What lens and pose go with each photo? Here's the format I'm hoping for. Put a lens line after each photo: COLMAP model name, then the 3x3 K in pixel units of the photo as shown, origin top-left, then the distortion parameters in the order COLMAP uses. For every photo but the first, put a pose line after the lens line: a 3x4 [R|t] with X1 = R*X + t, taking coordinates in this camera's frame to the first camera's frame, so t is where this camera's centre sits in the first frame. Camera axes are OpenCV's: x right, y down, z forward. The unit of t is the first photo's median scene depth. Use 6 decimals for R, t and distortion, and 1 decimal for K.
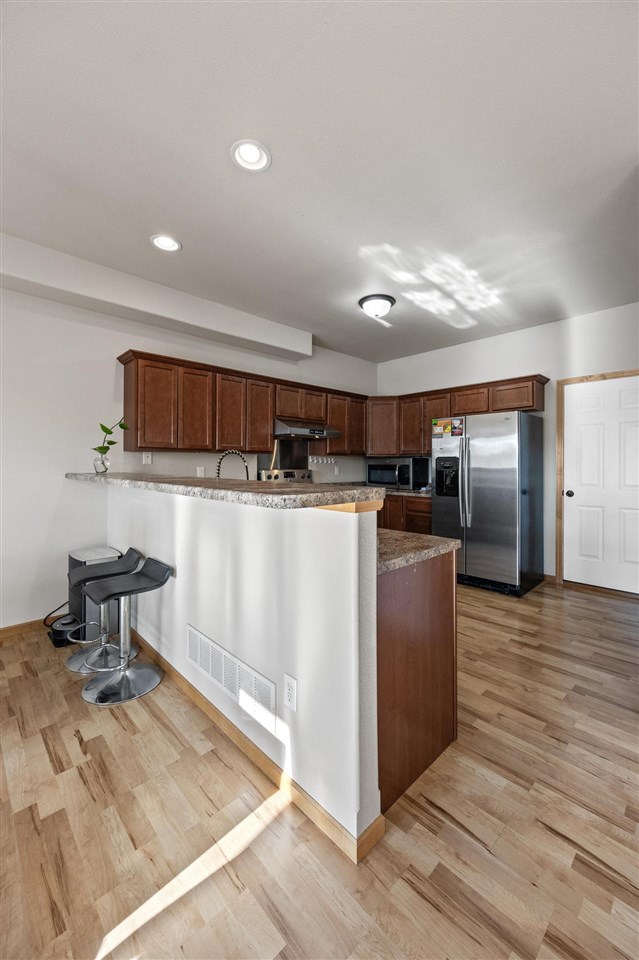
lens RADIAL K [[390.4, 0, 357.7], [0, 390.4, 457.5], [0, 0, 1]] dist [-0.000603, 0.000089]
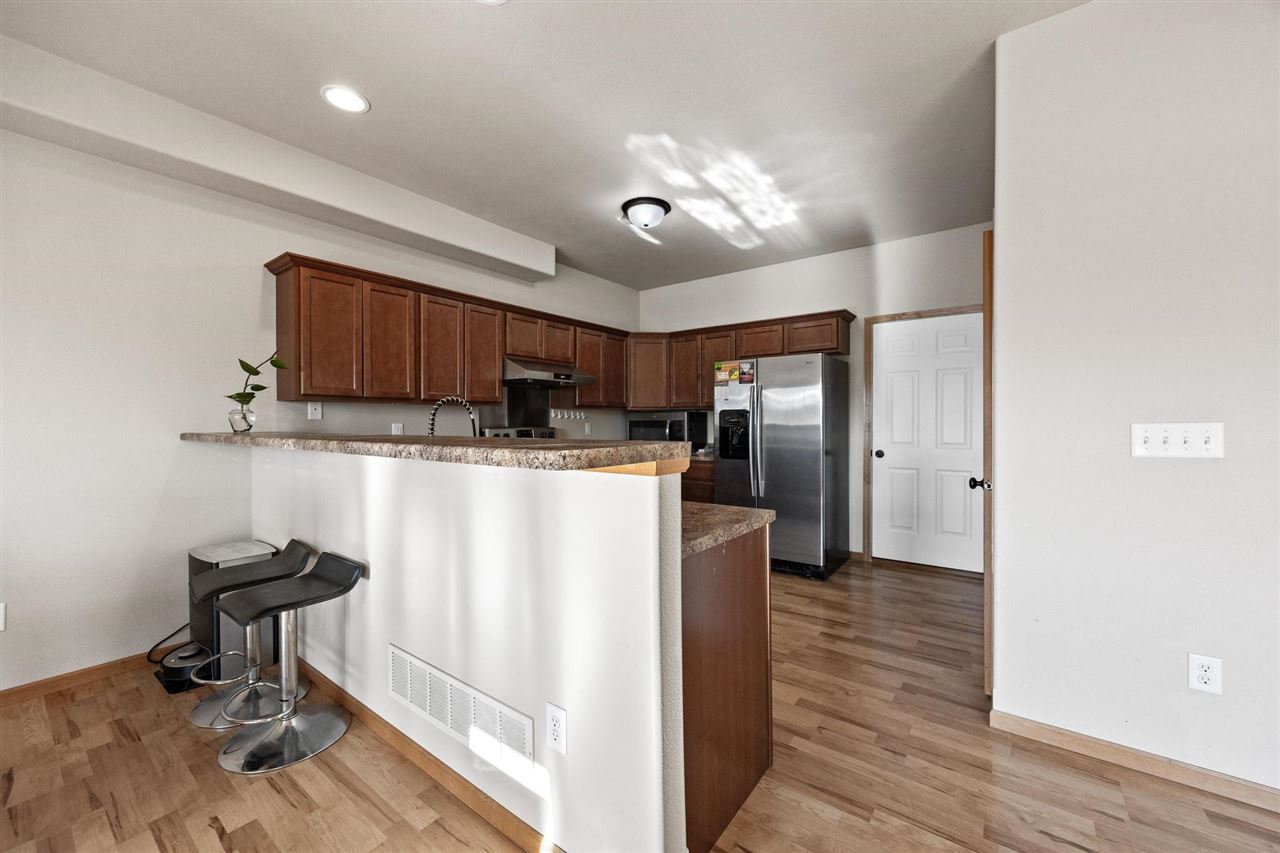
lens RADIAL K [[492.0, 0, 685.5], [0, 492.0, 422.9], [0, 0, 1]] dist [-0.001487, 0.000478]
pose [[0.986735, -0.002088, 0.162325, -0.038307], [-0.000409, 0.999882, 0.015350, 0.011433], [-0.162338, -0.015213, 0.986618, 0.035516]]
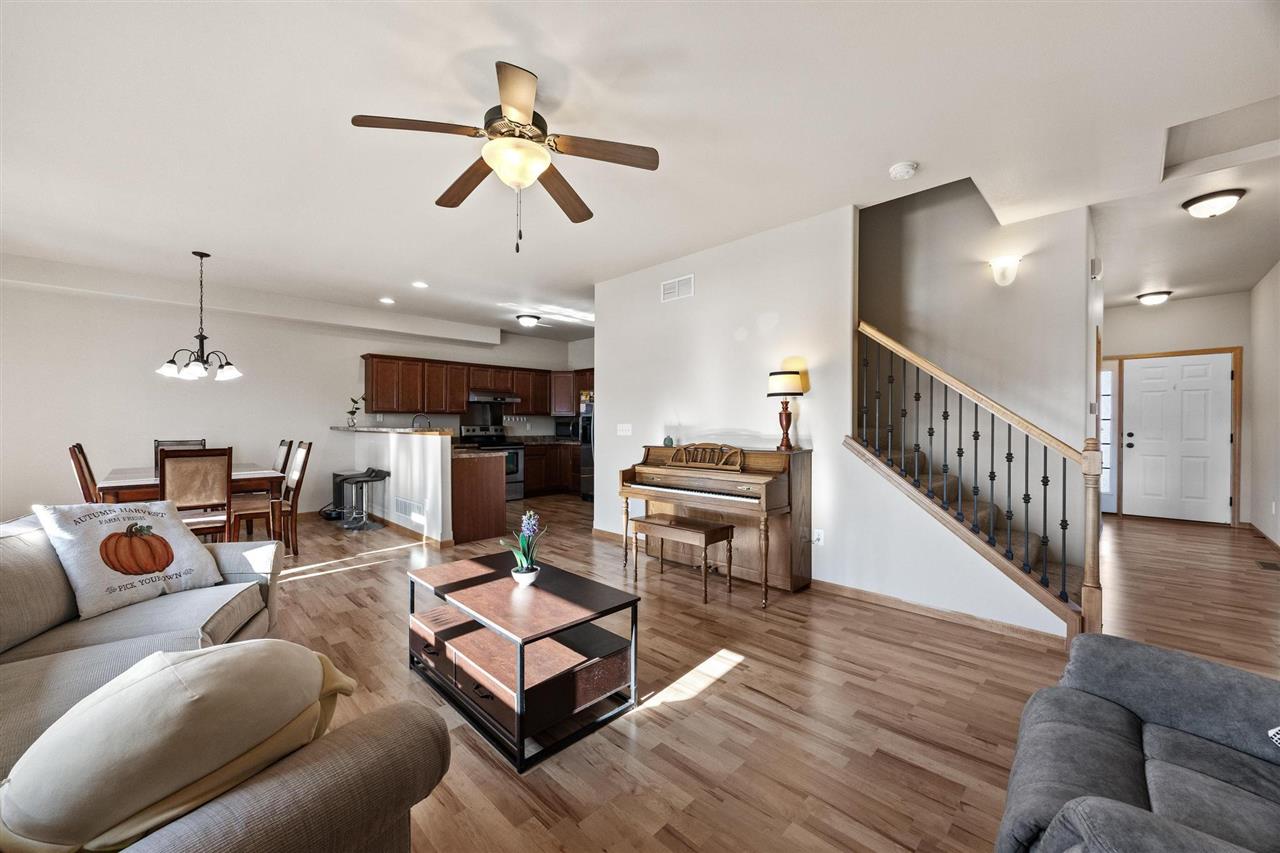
lens RADIAL K [[492.0, 0, 680.8], [0, 492.0, 428.7], [0, 0, 1]] dist [-0.001487, 0.000478]
pose [[0.999911, 0.001474, 0.013250, 0.707293], [-0.001812, 0.999672, 0.025563, -0.005909], [-0.013208, -0.025584, 0.999585, -1.098650]]
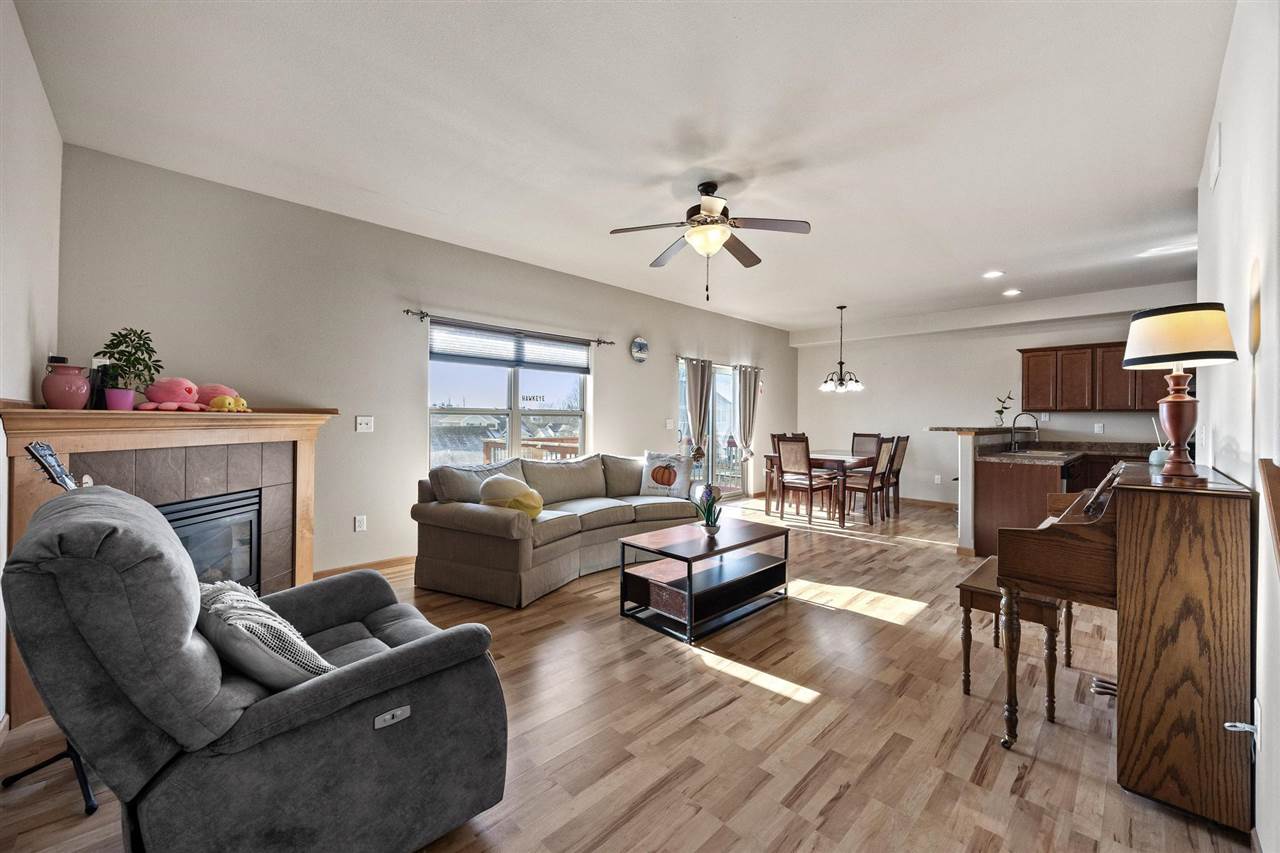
lens RADIAL K [[492.0, 0, 604.9], [0, 492.0, 425.7], [0, 0, 1]] dist [-0.001487, 0.000478]
pose [[-0.058169, 0.012527, -0.998228, 1.466083], [0.006228, 0.999906, 0.012185, 0.003635], [0.998287, -0.005508, -0.058241, -0.555322]]
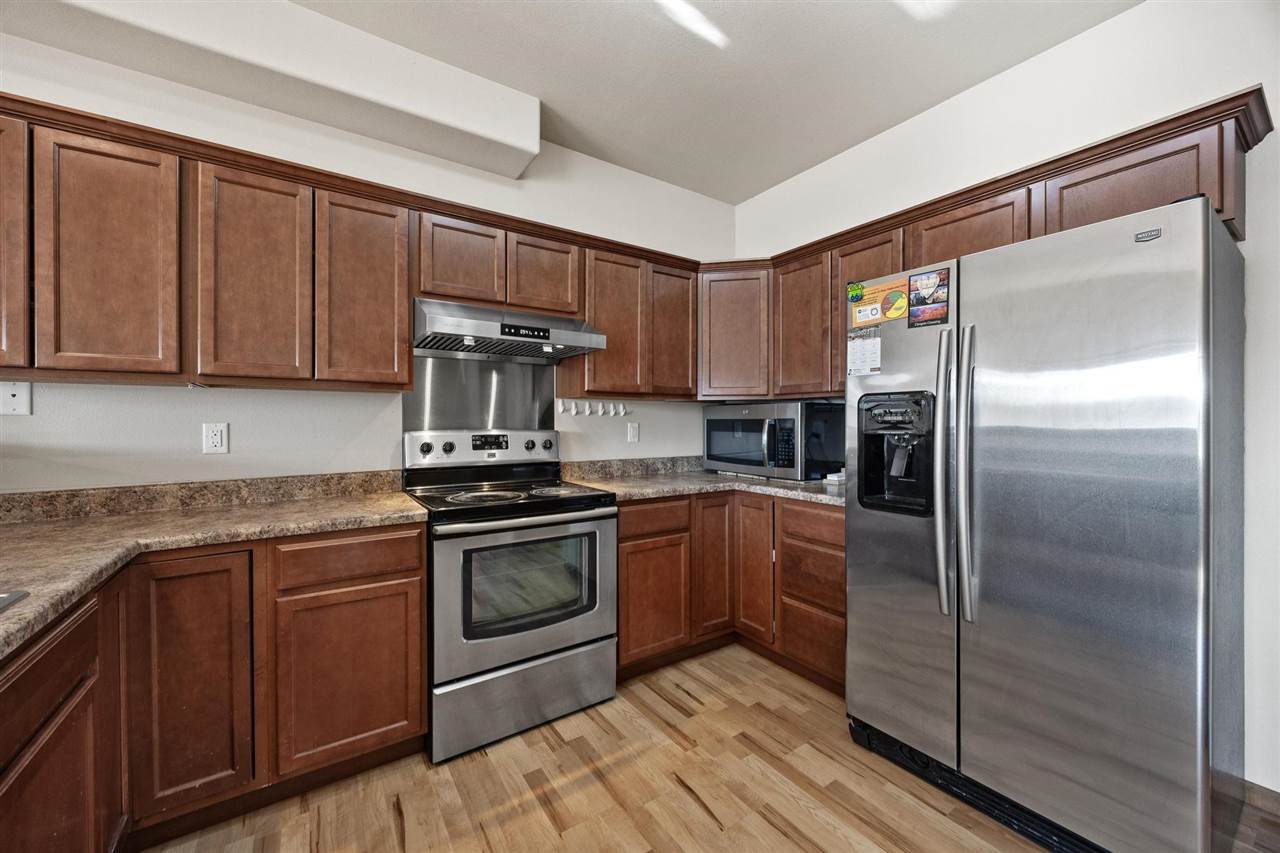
lens RADIAL K [[492.0, 0, 670.2], [0, 492.0, 432.6], [0, 0, 1]] dist [-0.001487, 0.000478]
pose [[0.980132, 0.006087, -0.198253, 0.163895], [0.001832, 0.999208, 0.039739, 0.017951], [0.198338, -0.039312, 0.979345, 0.713246]]
